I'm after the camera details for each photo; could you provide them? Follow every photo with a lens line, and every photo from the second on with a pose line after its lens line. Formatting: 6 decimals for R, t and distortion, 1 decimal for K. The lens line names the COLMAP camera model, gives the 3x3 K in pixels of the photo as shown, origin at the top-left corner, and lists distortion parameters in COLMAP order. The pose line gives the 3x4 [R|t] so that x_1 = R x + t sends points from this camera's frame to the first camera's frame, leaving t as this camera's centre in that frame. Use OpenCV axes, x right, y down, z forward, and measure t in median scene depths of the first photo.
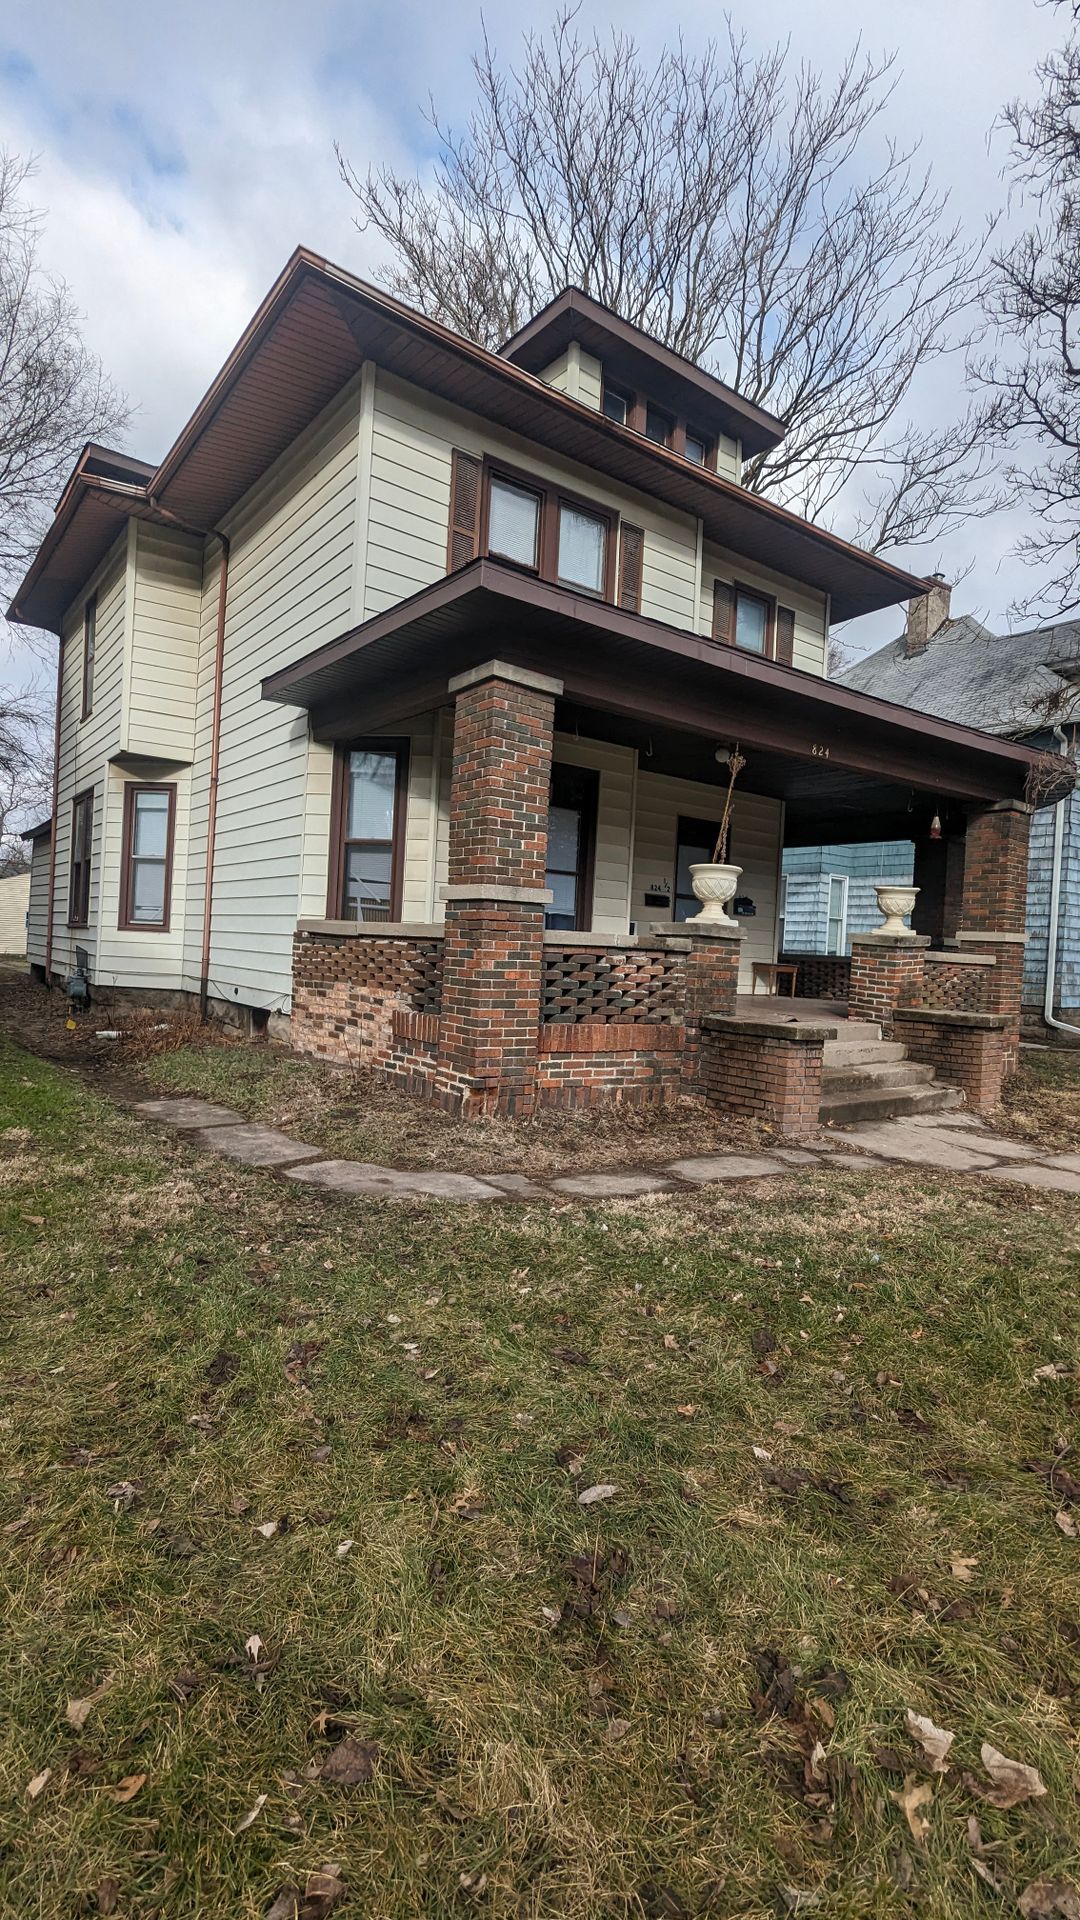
lens RADIAL K [[912.7, 0, 551.1], [0, 912.7, 964.4], [0, 0, 1]] dist [0.004509, -0.000181]
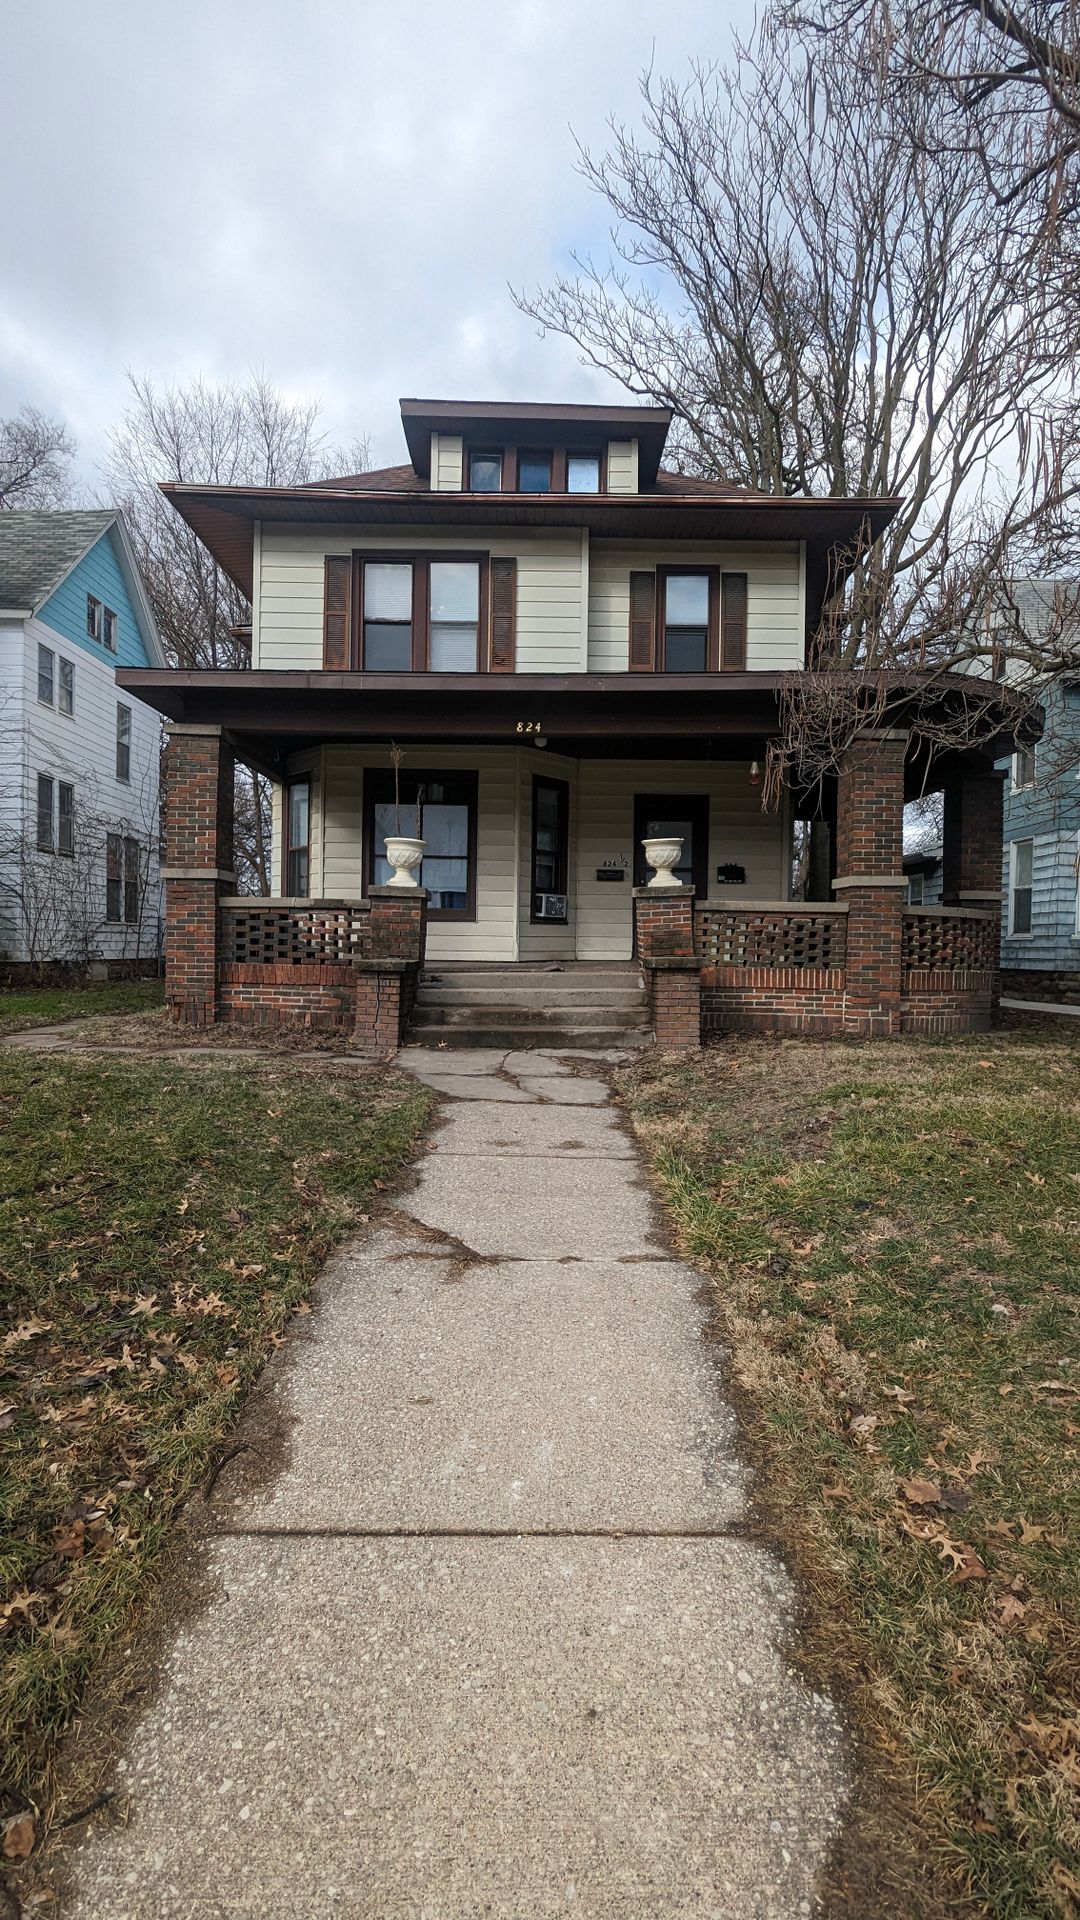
lens RADIAL K [[912.7, 0, 542.1], [0, 912.7, 963.9], [0, 0, 1]] dist [0.004509, -0.000181]
pose [[0.798457, -0.029618, -0.601323, 1.128091], [0.015917, 0.999479, -0.028094, 0.104305], [0.601841, 0.012861, 0.798512, 0.134127]]
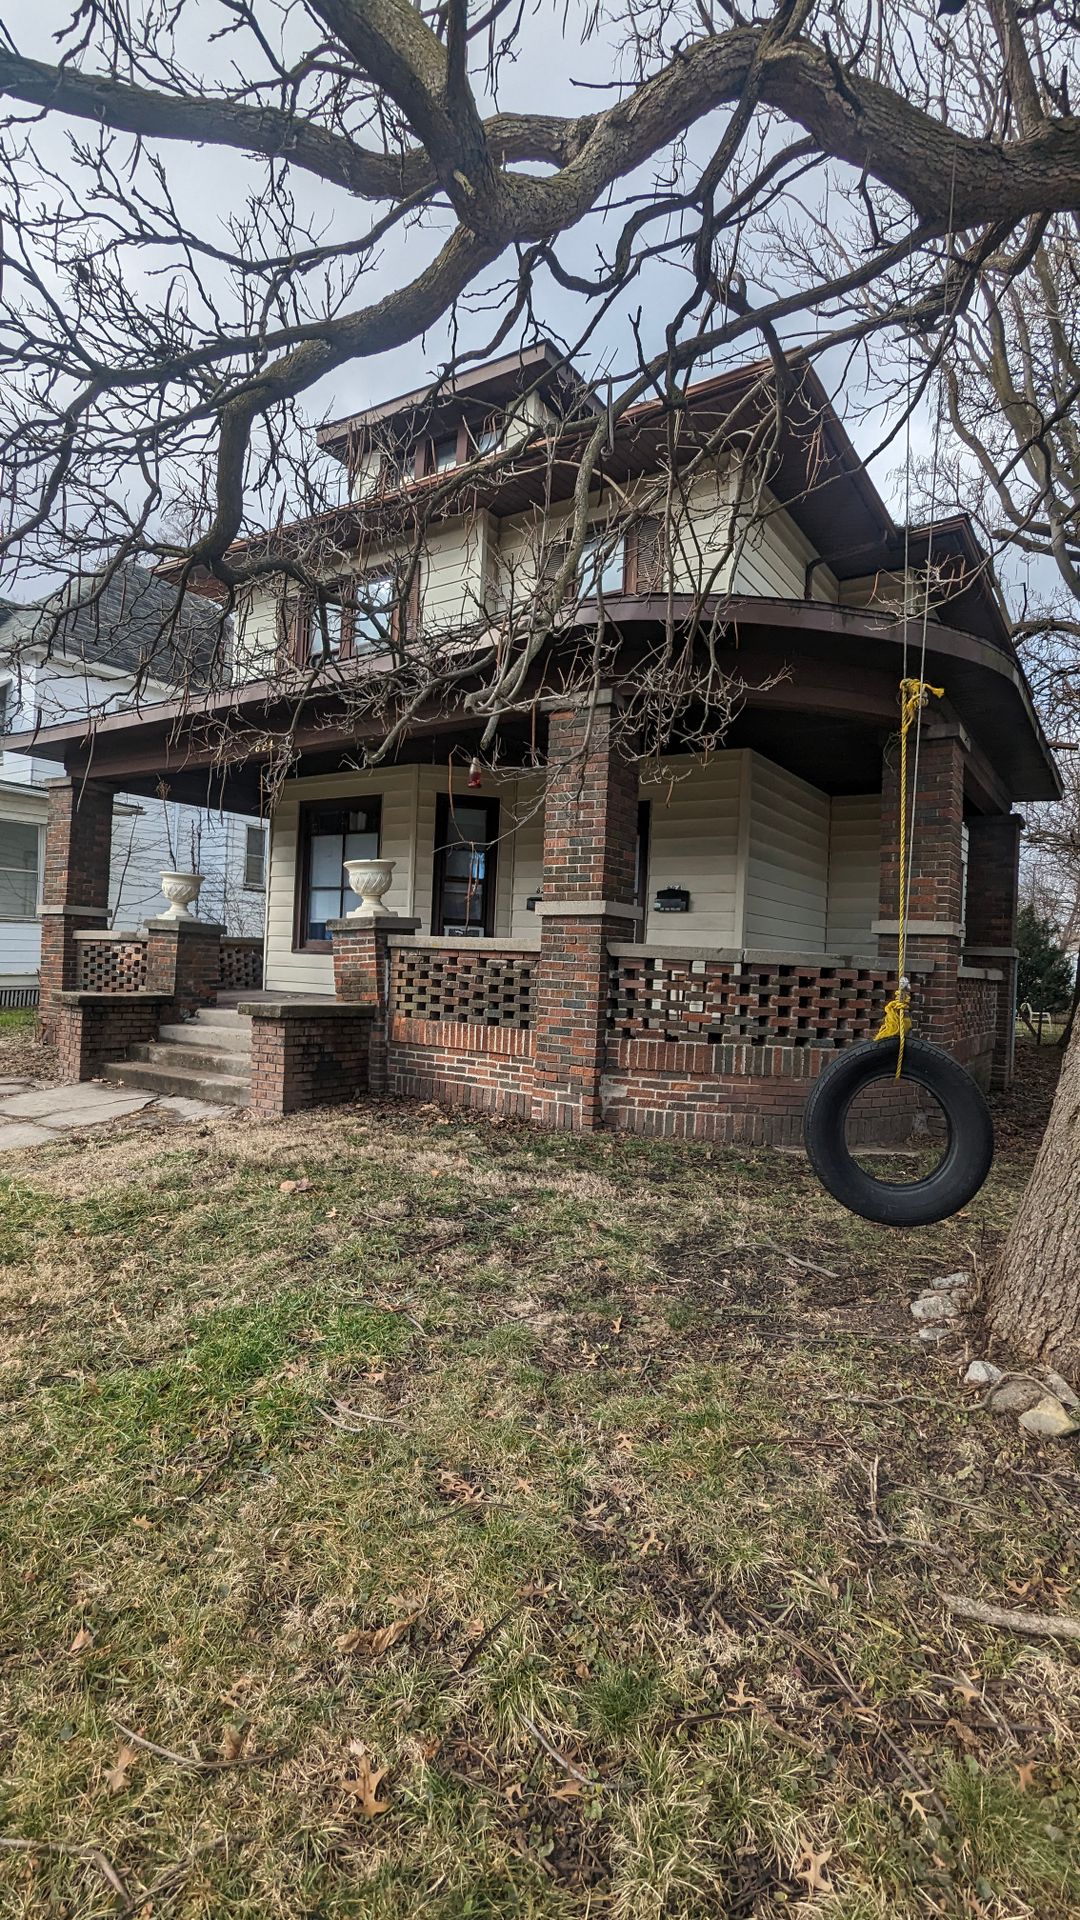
lens RADIAL K [[912.7, 0, 543.2], [0, 912.7, 974.6], [0, 0, 1]] dist [0.004509, -0.000181]
pose [[0.329932, -0.025379, -0.943663, 1.578936], [-0.040313, 0.998348, -0.040944, 0.062744], [0.943143, 0.051551, 0.328364, 1.124907]]
